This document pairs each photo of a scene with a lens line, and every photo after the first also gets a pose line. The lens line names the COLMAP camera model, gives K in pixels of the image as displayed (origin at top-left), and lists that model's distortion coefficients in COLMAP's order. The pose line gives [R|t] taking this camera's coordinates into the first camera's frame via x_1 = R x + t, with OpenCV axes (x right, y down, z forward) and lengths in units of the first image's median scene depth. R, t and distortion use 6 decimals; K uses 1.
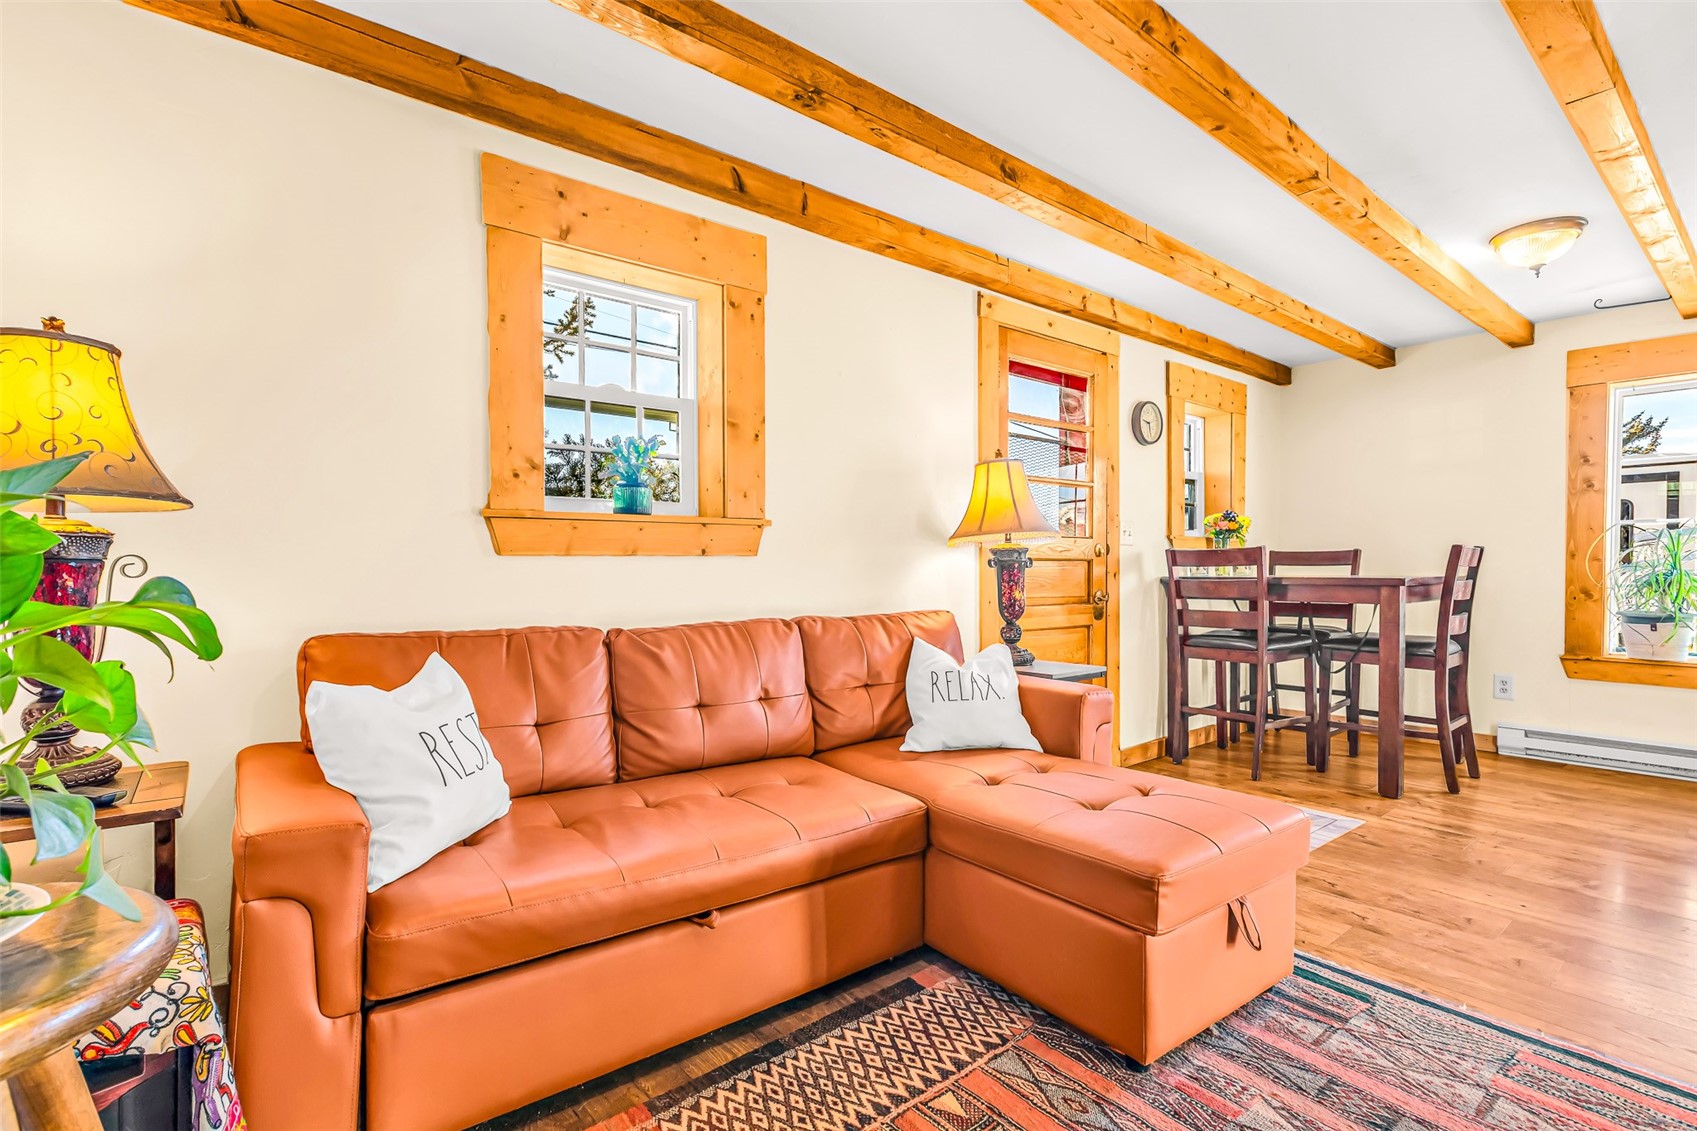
lens RADIAL K [[791.0, 0, 837.5], [0, 791.0, 579.8], [0, 0, 1]] dist [-0.000076, -0.000142]
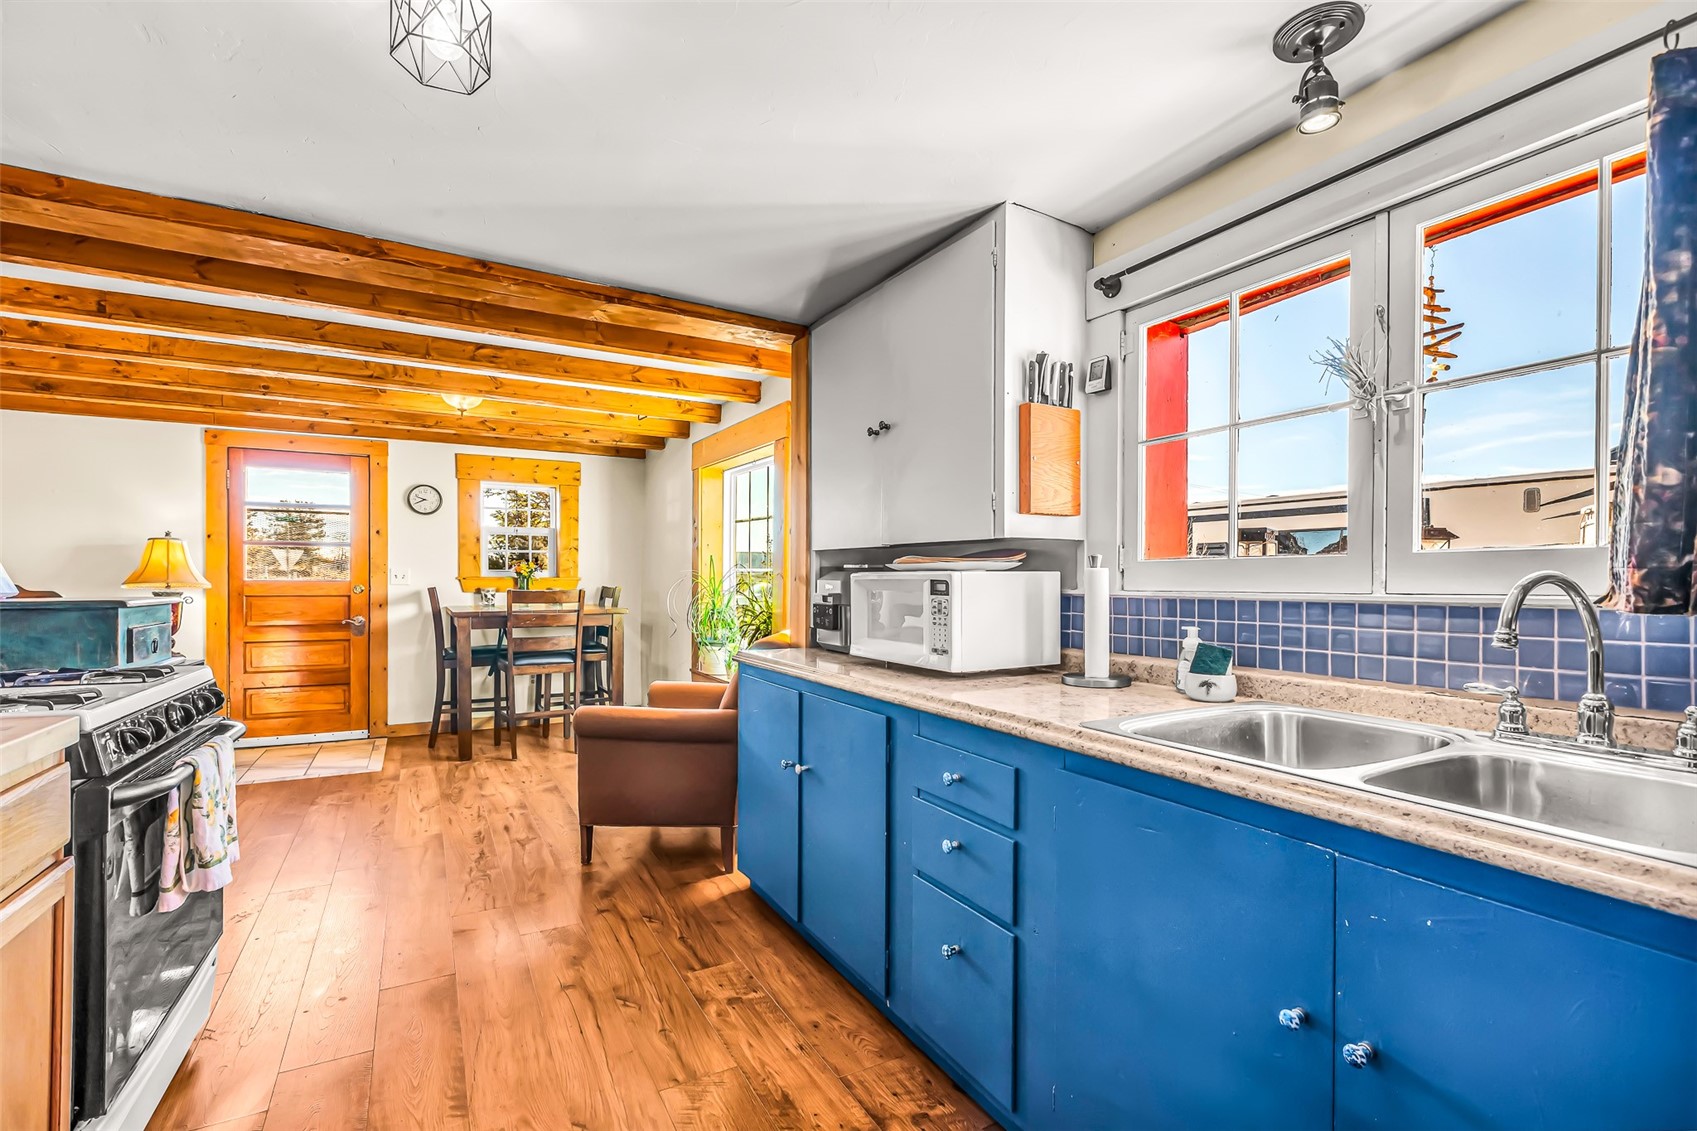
lens RADIAL K [[766.1, 0, 843.0], [0, 766.1, 583.1], [0, 0, 1]] dist [0.000078, 0.000092]
pose [[0.985482, 0.007613, -0.169609, 1.941141], [-0.008545, 0.999952, -0.004763, -0.064432], [0.169564, 0.006144, 0.985500, -0.340538]]
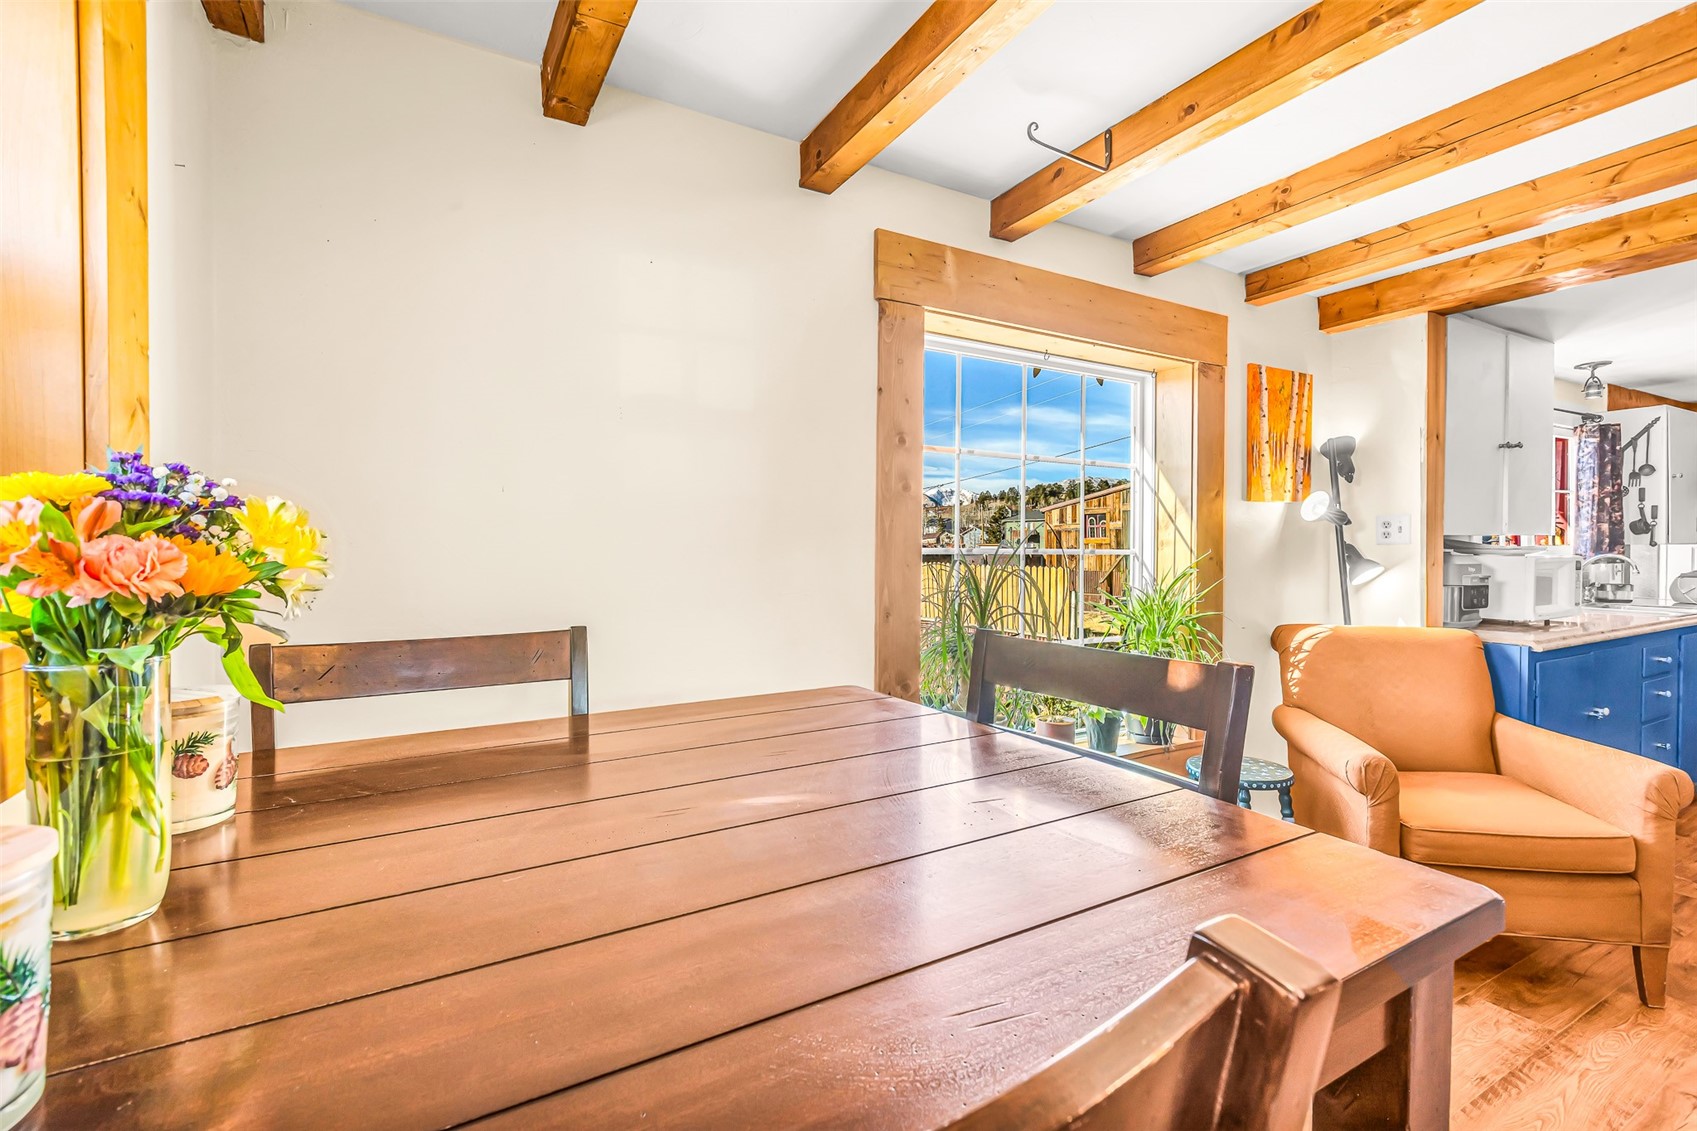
lens RADIAL K [[750.2, 0, 850.3], [0, 750.2, 558.9], [0, 0, 1]] dist [-0.003545, -0.000526]
pose [[0.164561, -0.014431, 0.986261, 0.587261], [0.014183, 0.999824, 0.012263, -0.103960], [-0.986265, 0.011970, 0.164736, 1.301774]]
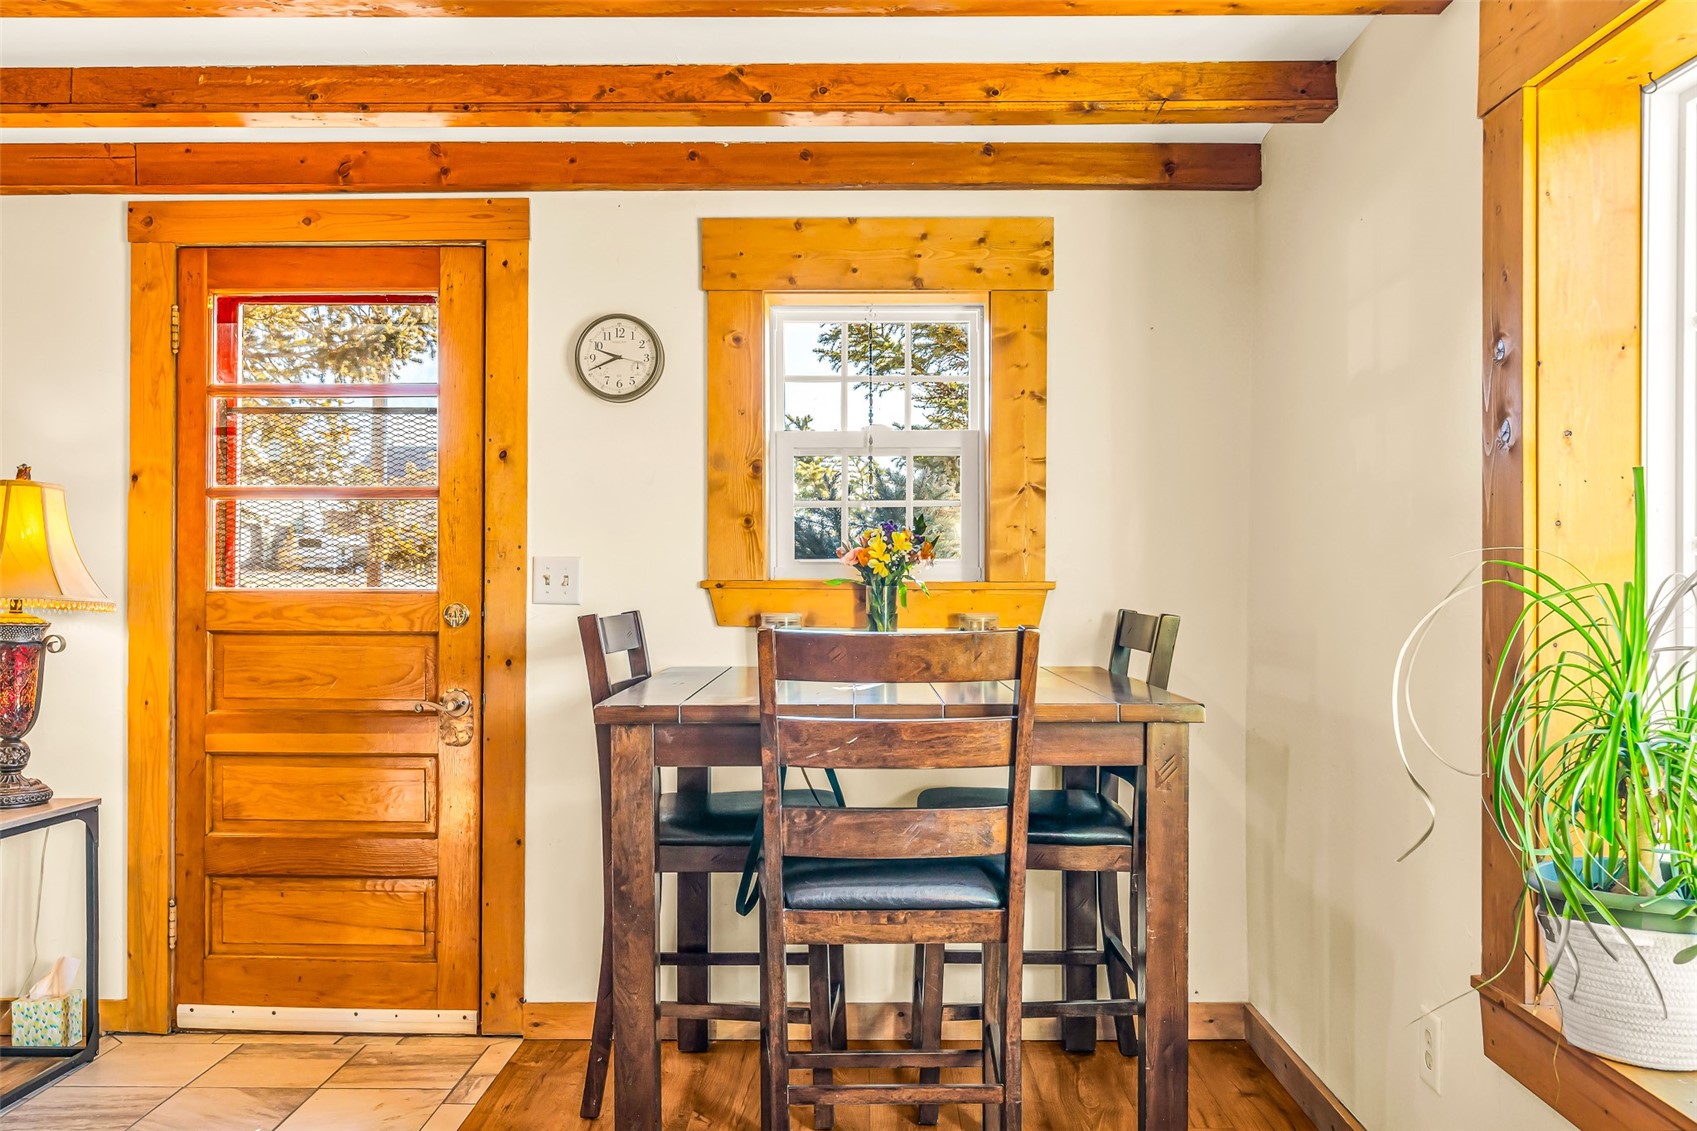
lens RADIAL K [[1420.2, 0, 843.0], [0, 1420.2, 564.8], [0, 0, 1]] dist [-0.009508, 0.009968]
pose [[0.769647, -0.001803, -0.638468, 1.506056], [-0.011977, 0.999779, -0.017261, -0.075566], [0.638358, 0.020932, 0.769455, 0.573146]]
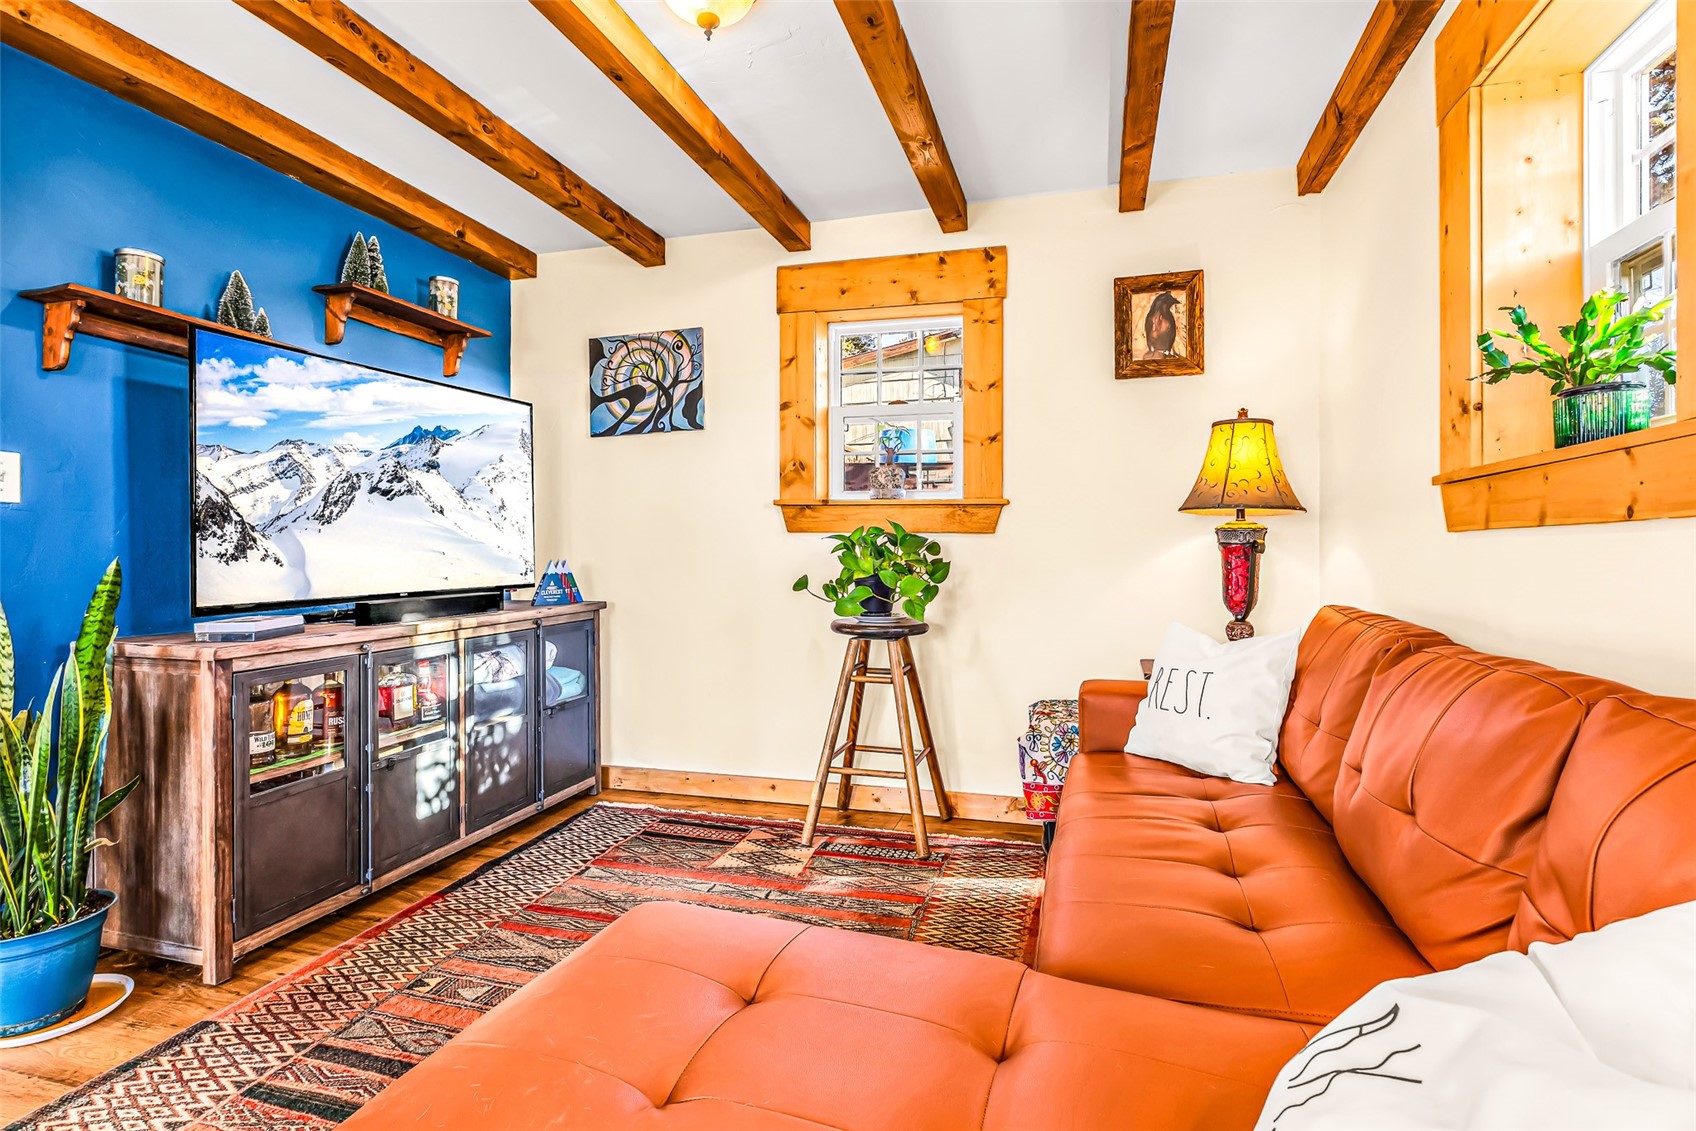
lens RADIAL K [[810.9, 0, 854.7], [0, 810.9, 547.6], [0, 0, 1]] dist [0.002498, -0.000276]
pose [[-0.817820, 0.000194, -0.575474, 0.377190], [-0.007776, 0.999905, 0.011388, -0.013959], [0.575421, 0.013788, -0.817741, 0.956383]]
